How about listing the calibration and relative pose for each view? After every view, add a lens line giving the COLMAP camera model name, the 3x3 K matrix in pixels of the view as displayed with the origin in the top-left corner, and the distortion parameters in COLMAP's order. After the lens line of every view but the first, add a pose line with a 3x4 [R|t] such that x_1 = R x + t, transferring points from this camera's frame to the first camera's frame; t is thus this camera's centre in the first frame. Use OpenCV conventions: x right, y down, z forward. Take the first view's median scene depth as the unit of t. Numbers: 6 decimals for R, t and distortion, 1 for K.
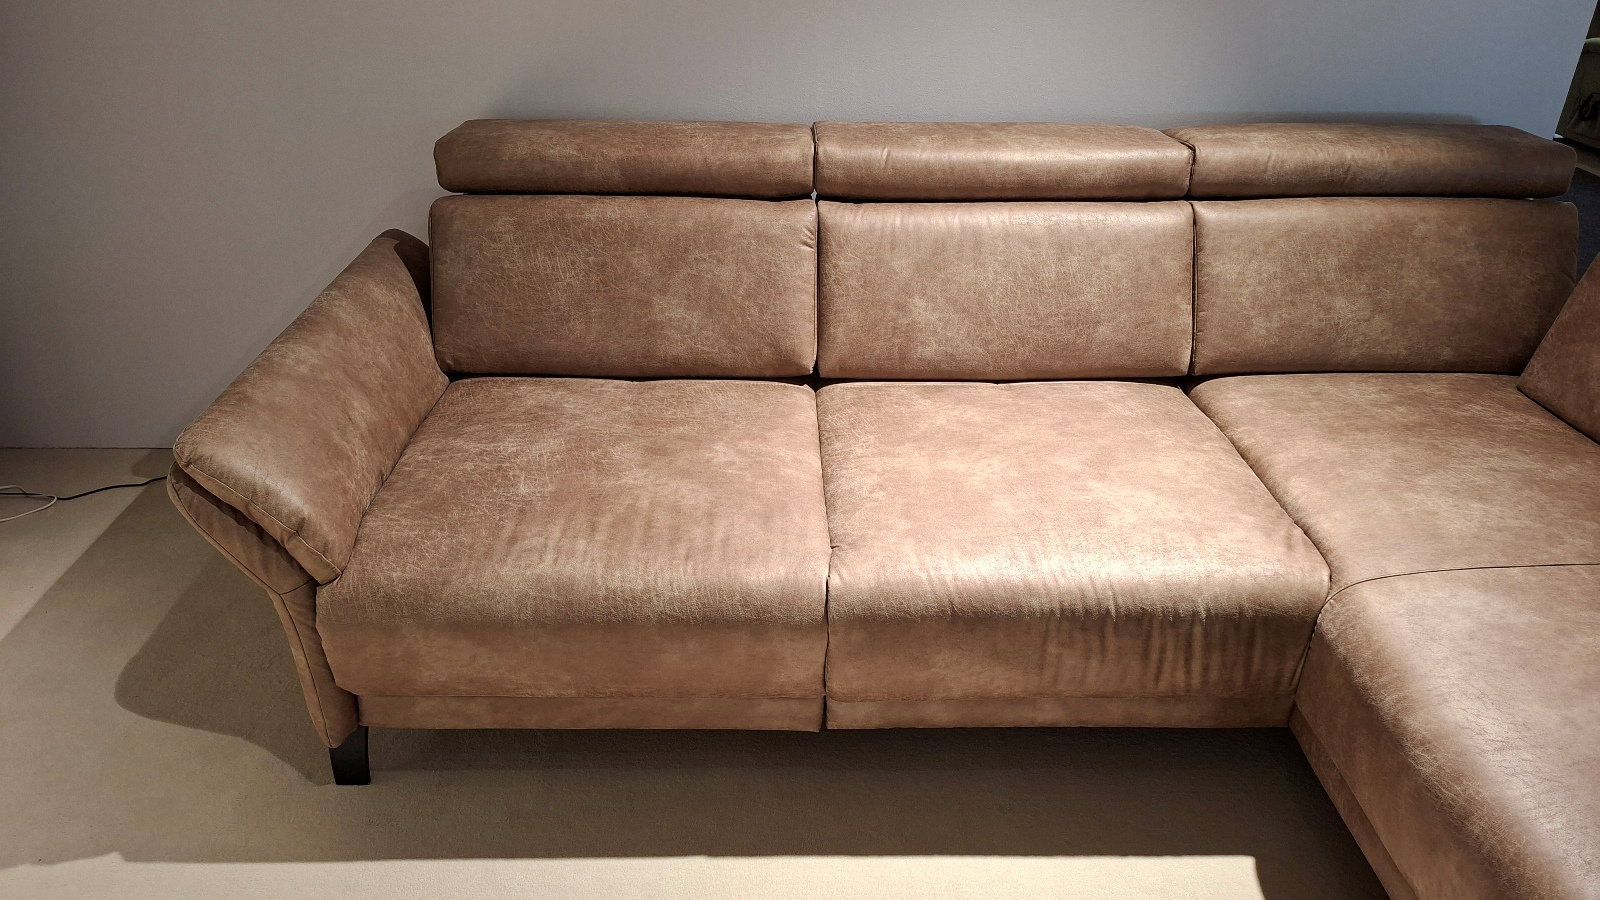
lens RADIAL K [[1111.1, 0, 800.0], [0, 1111.1, 450.0], [0, 0, 1]] dist [0.103305, -0.122188]
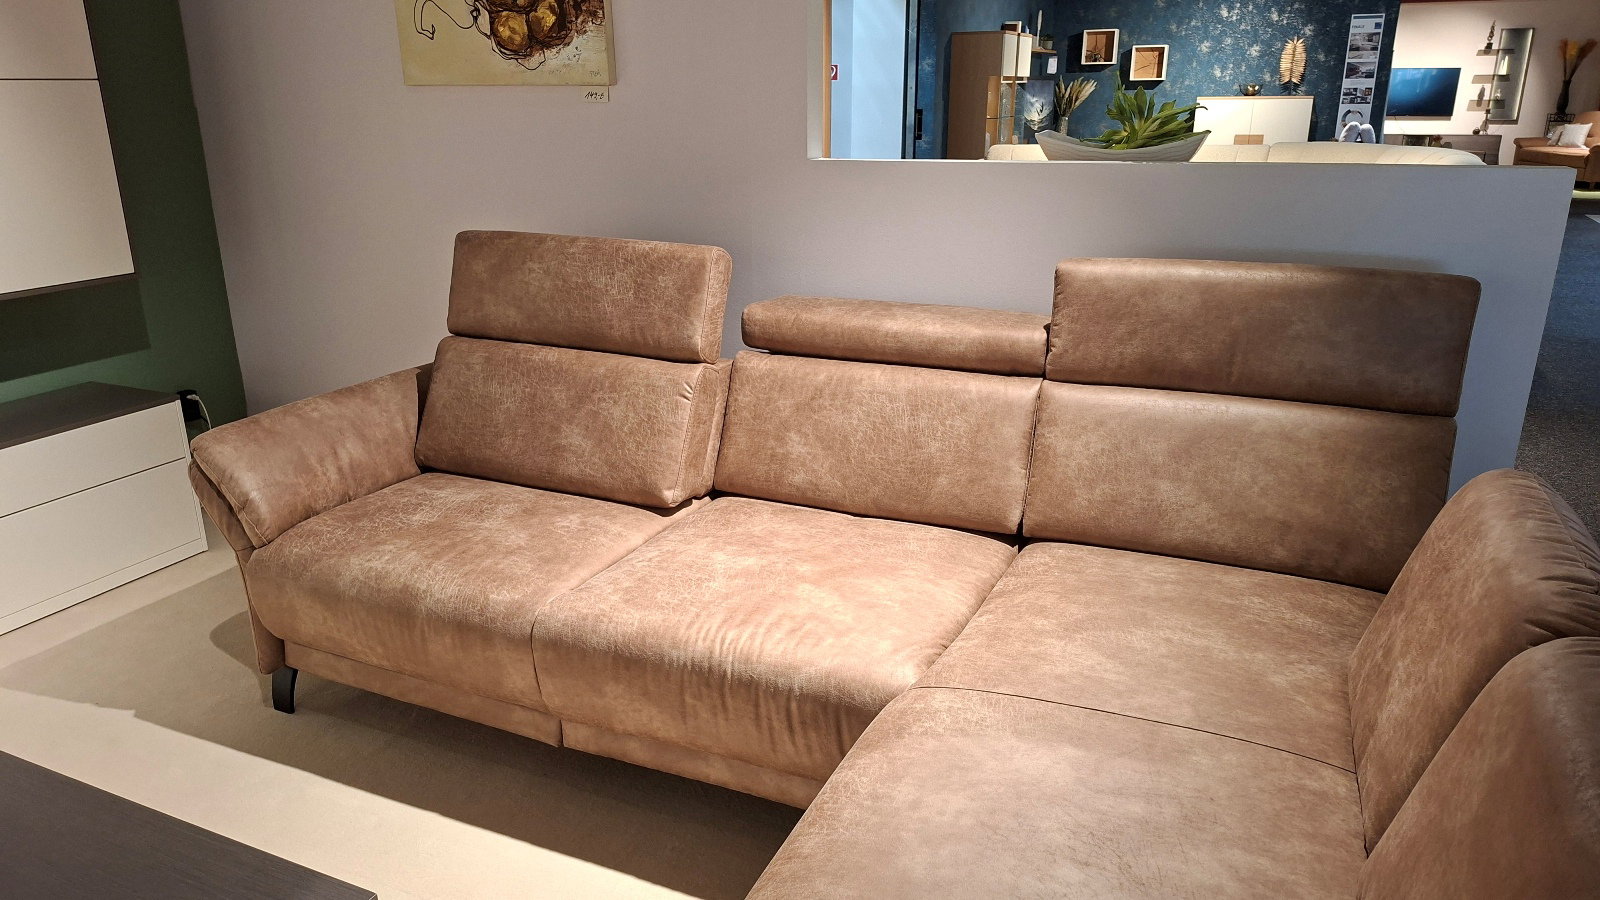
lens RADIAL K [[1122.8, 0, 785.9], [0, 1122.8, 468.6], [0, 0, 1]] dist [0.102342, -0.129524]
pose [[0.899397, 0.123738, -0.419255, 0.611862], [-0.194597, 0.972159, -0.130535, 0.058186], [0.391430, 0.198988, 0.898435, -0.068872]]
